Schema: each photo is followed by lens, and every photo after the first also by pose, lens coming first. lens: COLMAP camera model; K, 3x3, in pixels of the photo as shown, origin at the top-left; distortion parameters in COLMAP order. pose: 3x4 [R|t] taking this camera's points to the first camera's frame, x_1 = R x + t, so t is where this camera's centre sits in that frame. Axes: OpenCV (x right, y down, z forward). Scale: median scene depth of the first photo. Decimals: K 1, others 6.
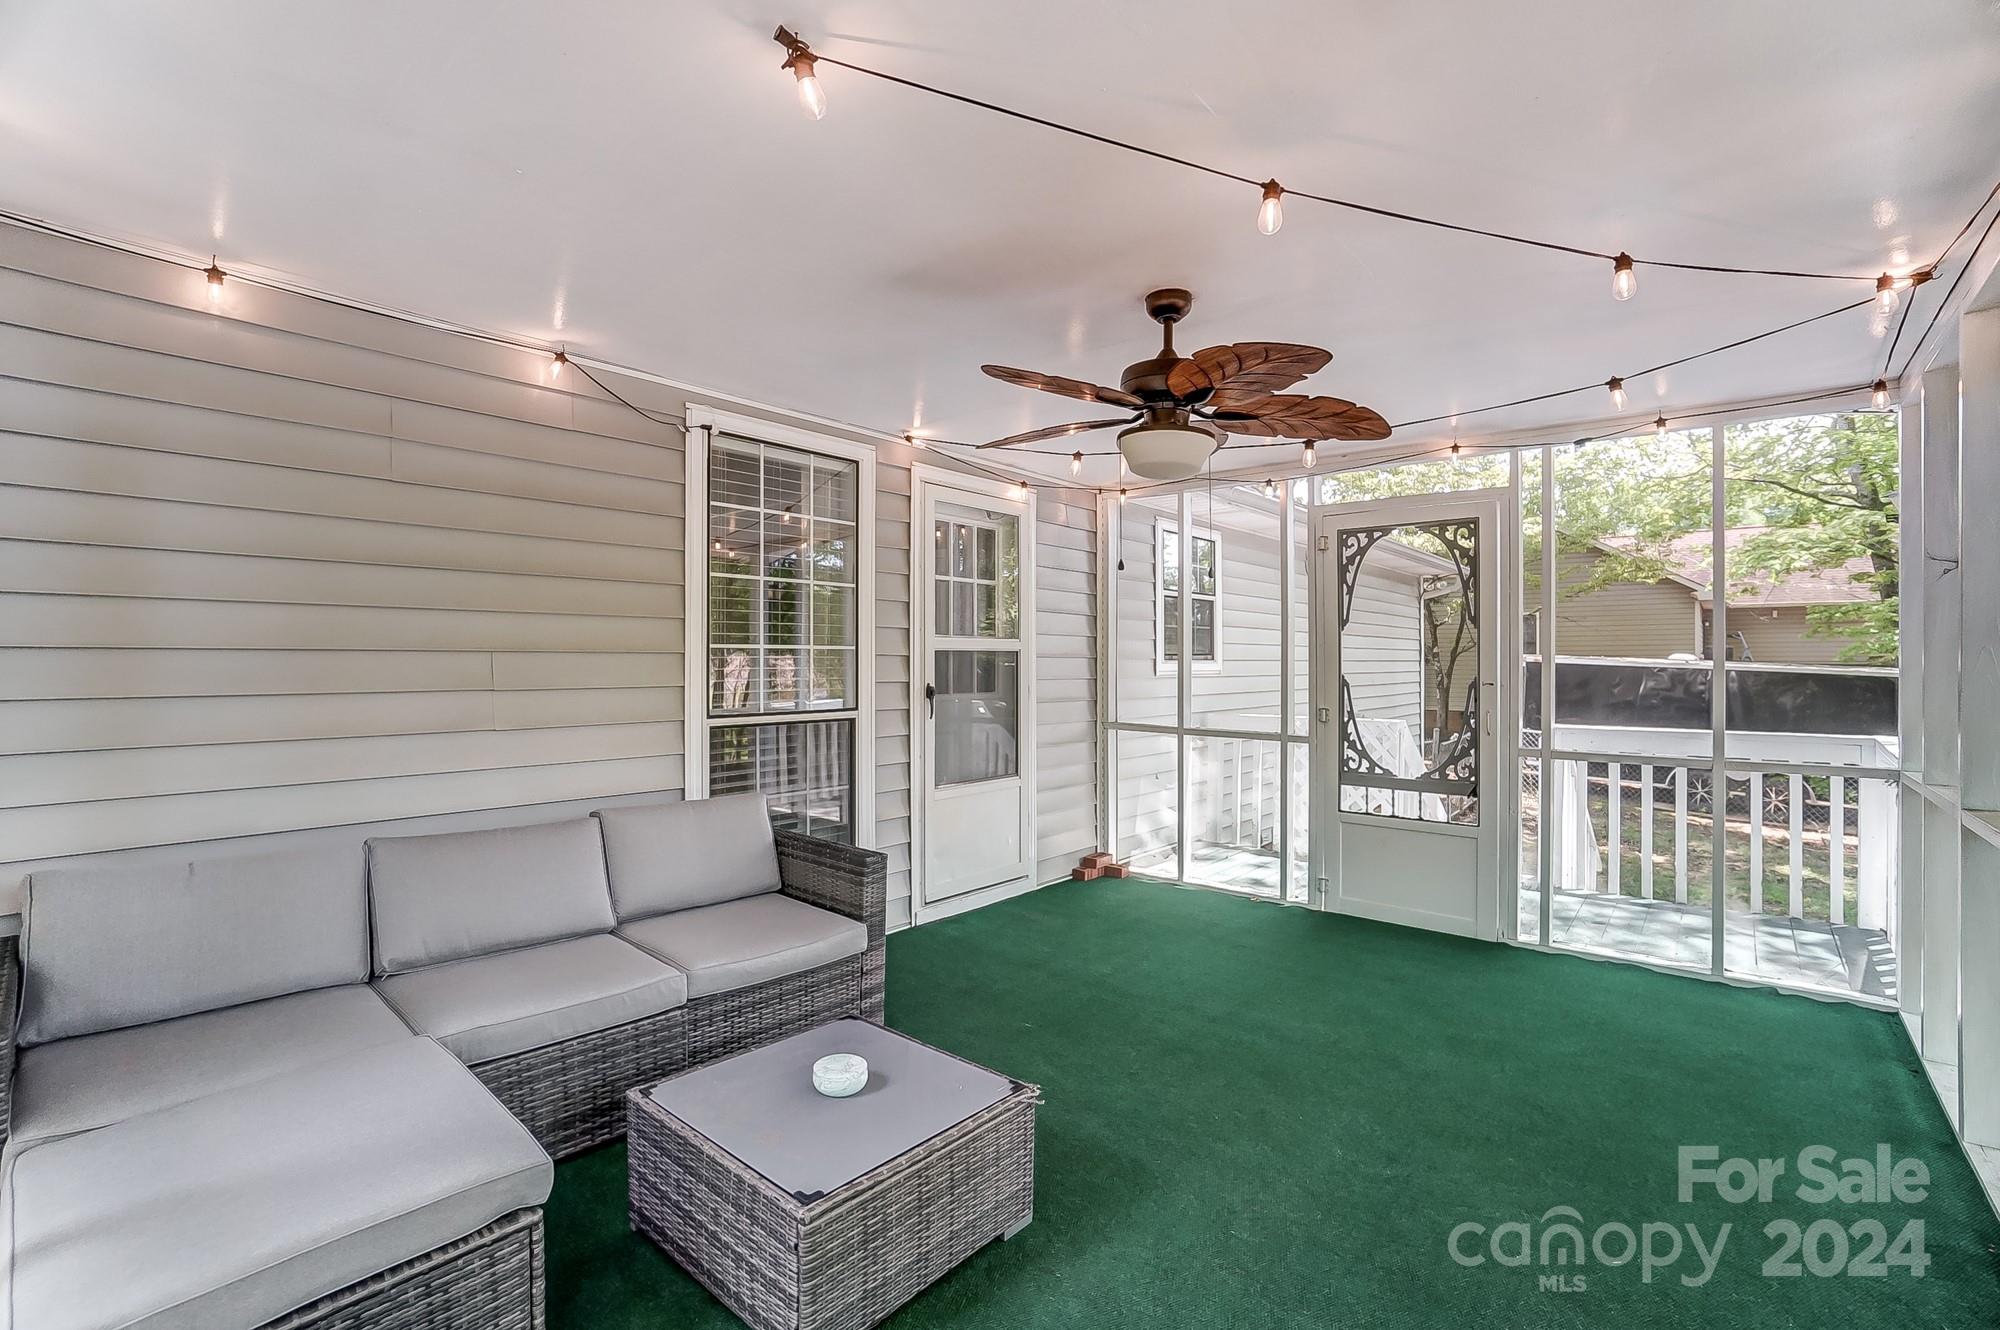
lens RADIAL K [[875.6, 0, 989.6], [0, 875.6, 660.9], [0, 0, 1]] dist [-0.047836, 0.010209]
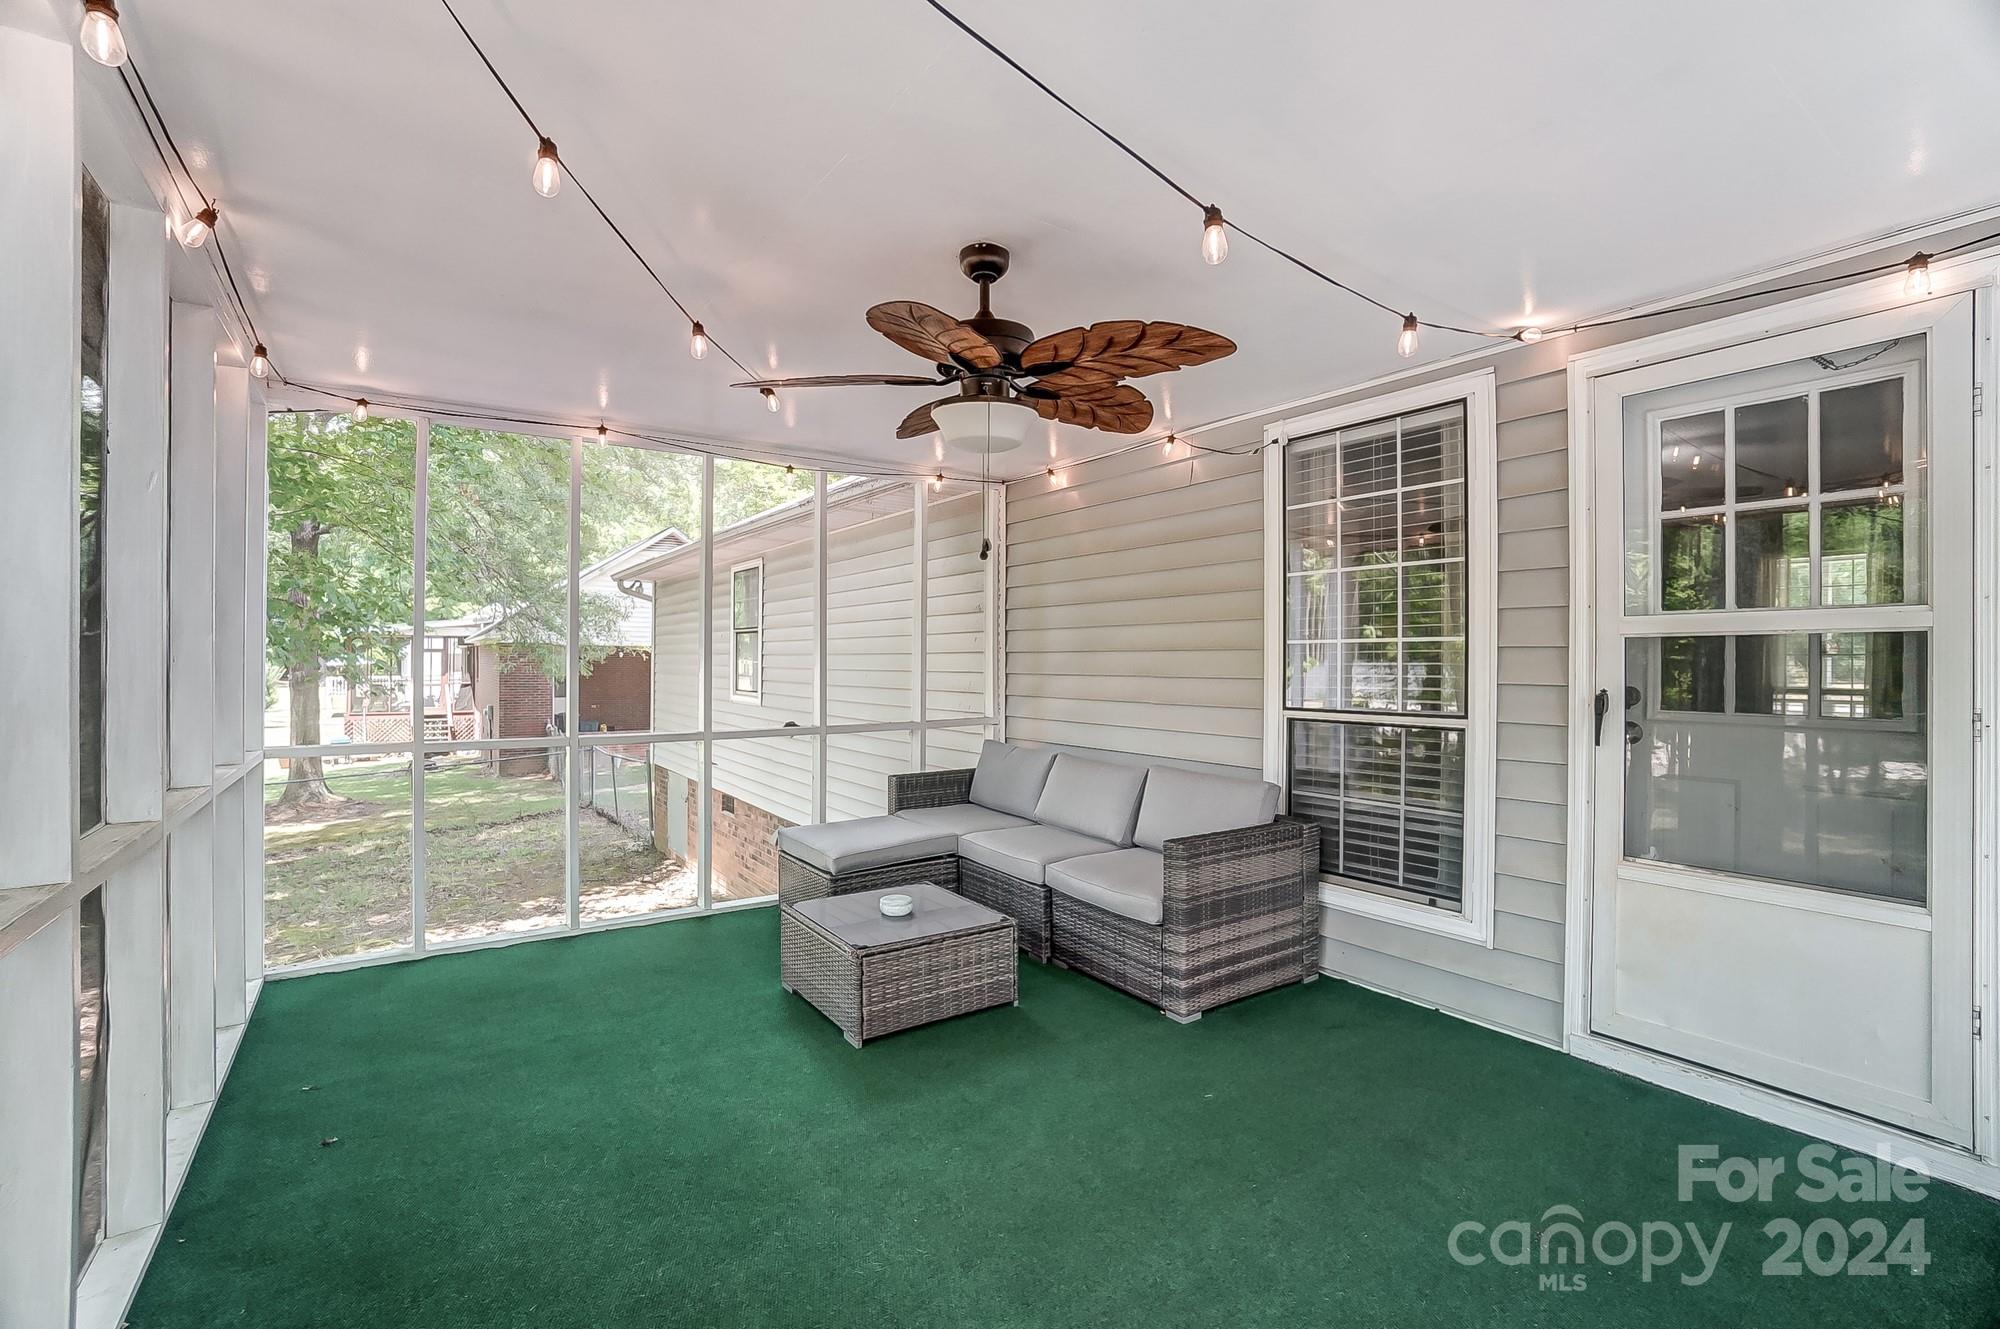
lens RADIAL K [[875.6, 0, 988.1], [0, 875.6, 658.9], [0, 0, 1]] dist [-0.047836, 0.010209]
pose [[-0.238208, -0.003304, -0.971208, 0.691005], [-0.001299, 0.999994, -0.003083, 0.006147], [0.971213, 0.000527, -0.238211, 0.769371]]
